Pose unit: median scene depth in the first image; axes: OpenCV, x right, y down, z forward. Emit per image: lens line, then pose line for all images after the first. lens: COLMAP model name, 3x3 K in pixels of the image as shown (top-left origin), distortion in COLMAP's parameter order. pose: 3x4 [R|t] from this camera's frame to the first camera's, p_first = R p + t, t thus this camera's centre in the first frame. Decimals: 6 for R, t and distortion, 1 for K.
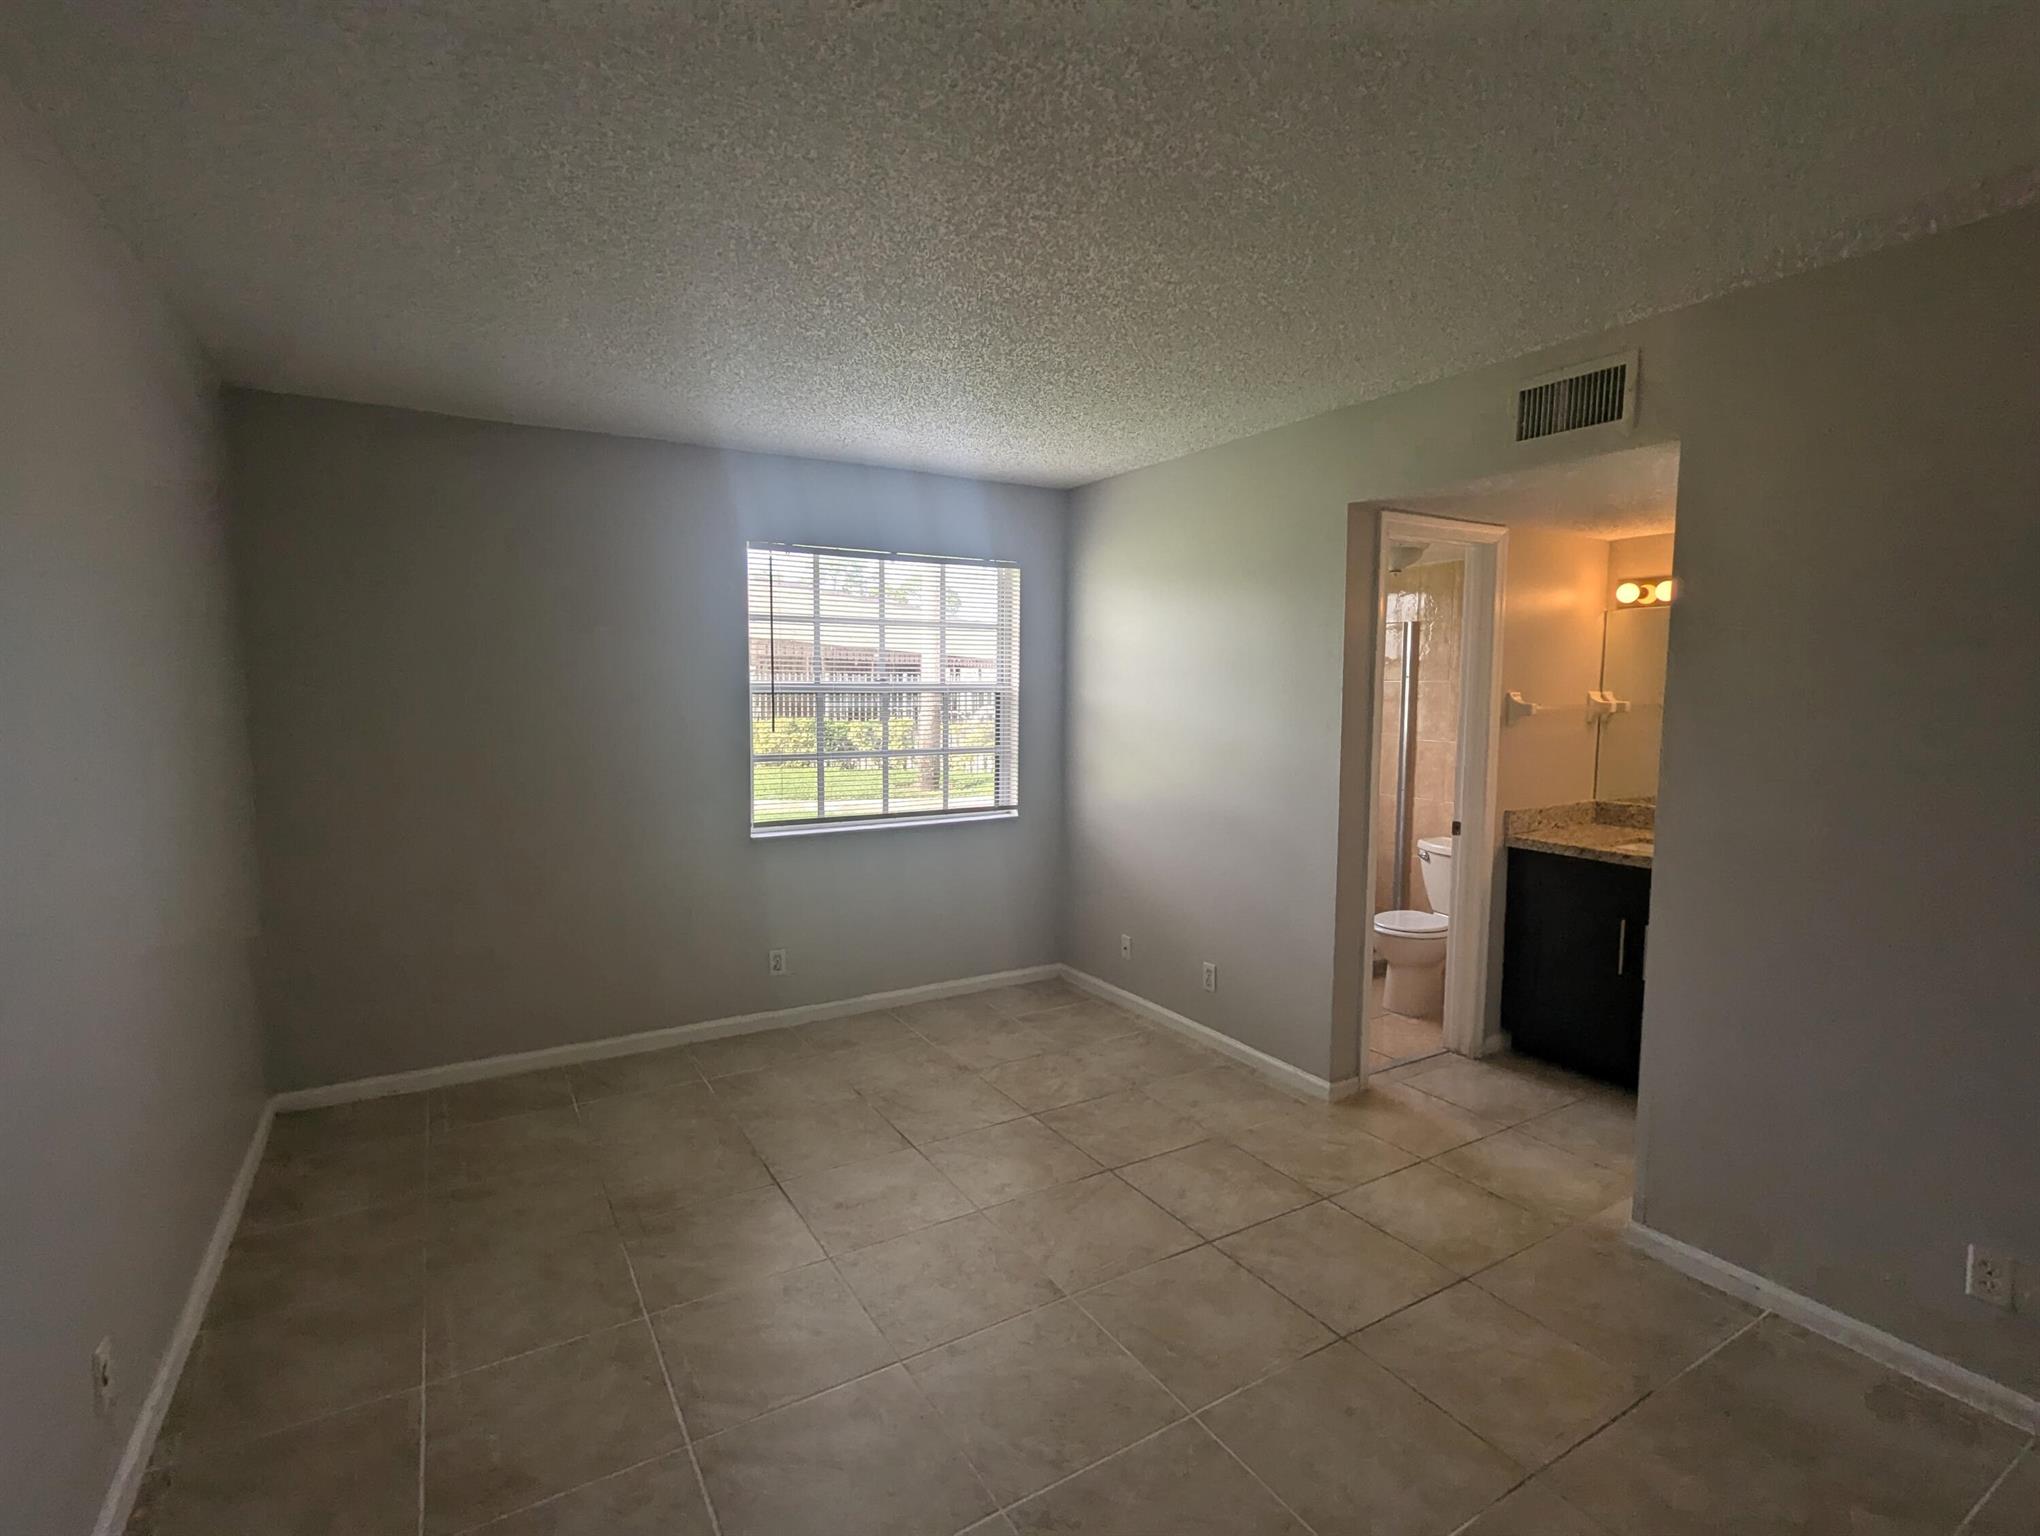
lens RADIAL K [[970.9, 0, 1020.0], [0, 970.9, 768.0], [0, 0, 1]] dist [0.000209, 0.000808]
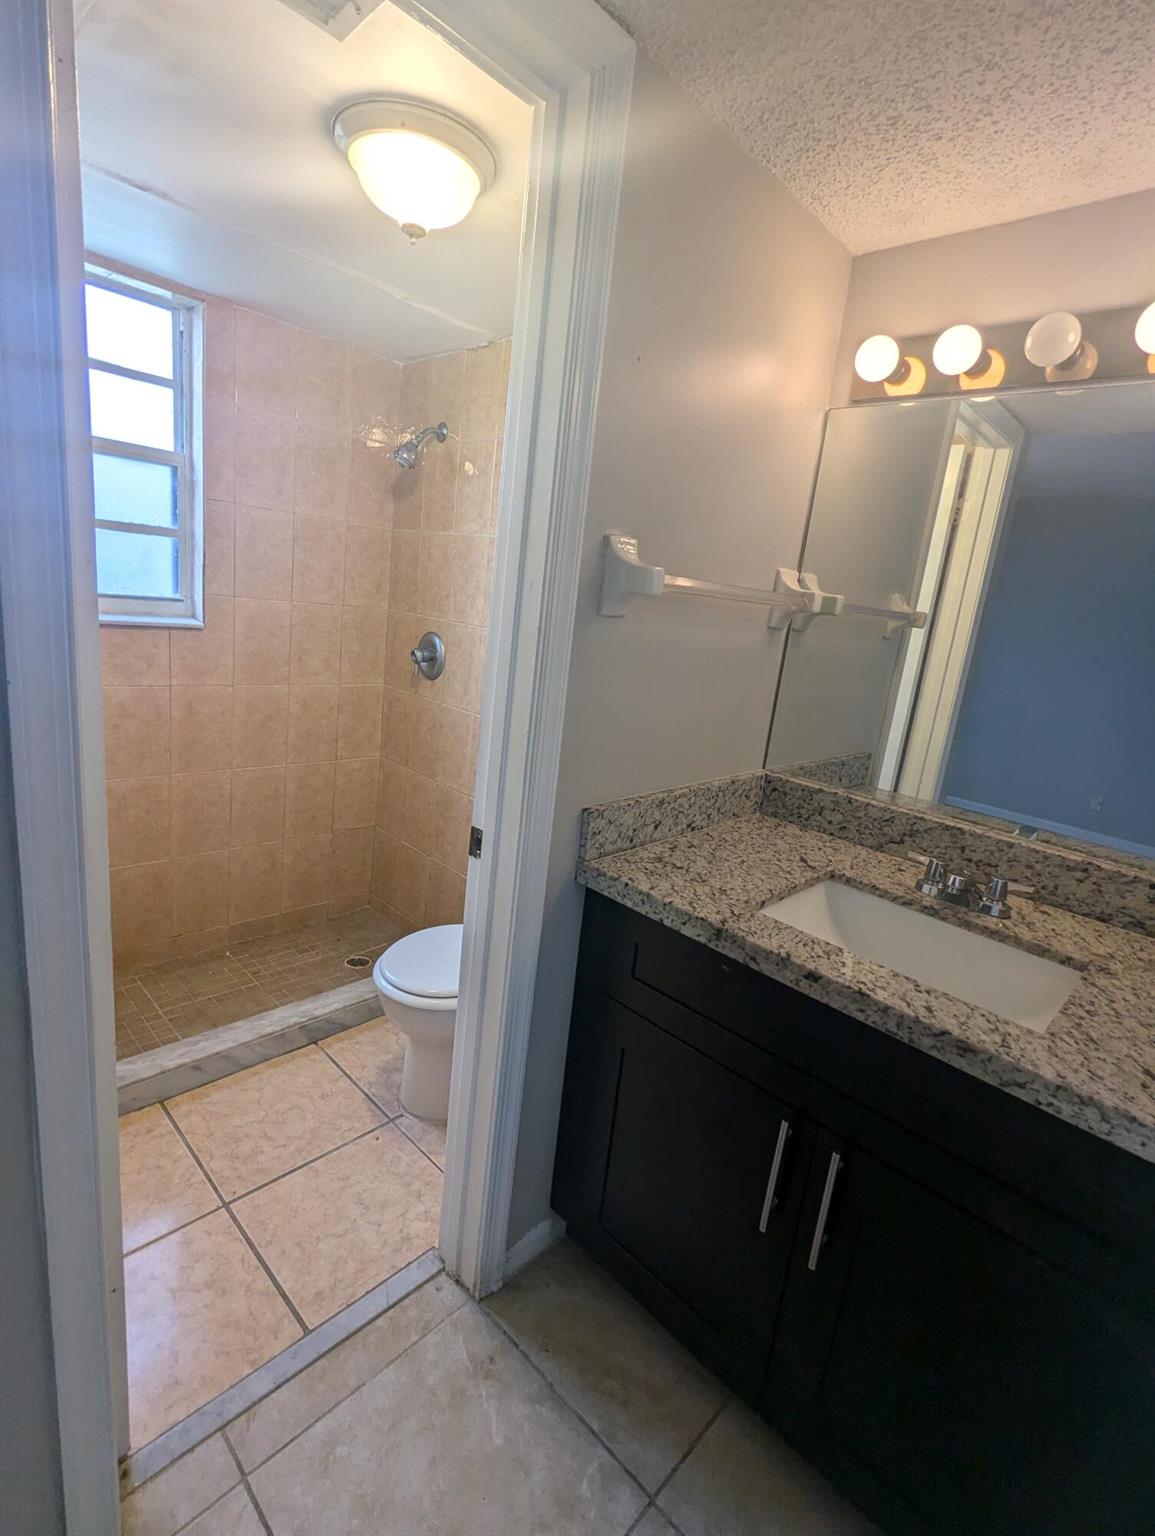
lens RADIAL K [[731.0, 0, 577.5], [0, 731.0, 768.0], [0, 0, 1]] dist [0.000209, 0.000808]
pose [[0.960173, 0.037459, 0.276885, 0.393469], [-0.082532, 0.984778, 0.152974, -0.025300], [-0.266940, -0.169733, 0.948648, 0.665619]]
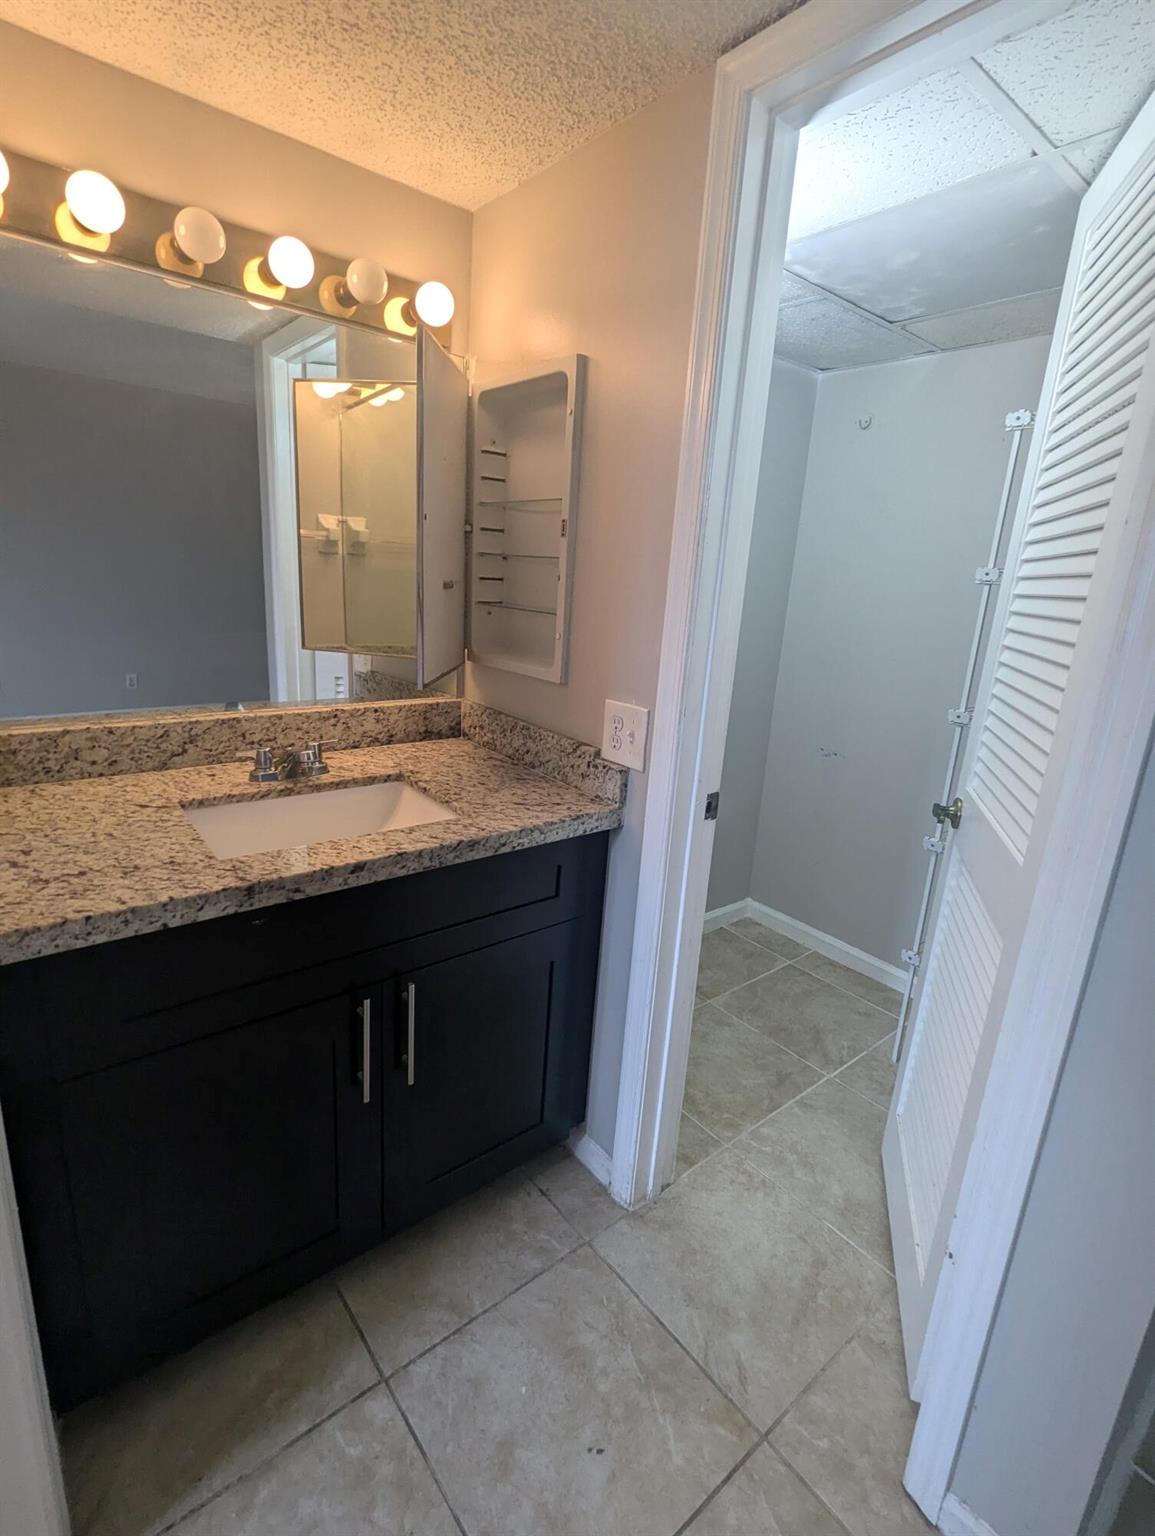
lens RADIAL K [[731.0, 0, 577.5], [0, 731.0, 768.0], [0, 0, 1]] dist [0.000209, 0.000808]
pose [[-0.136801, -0.276602, 0.951198, 0.275471], [0.025357, 0.958933, 0.282498, -0.035662], [-0.990274, 0.062766, -0.124169, 0.824804]]
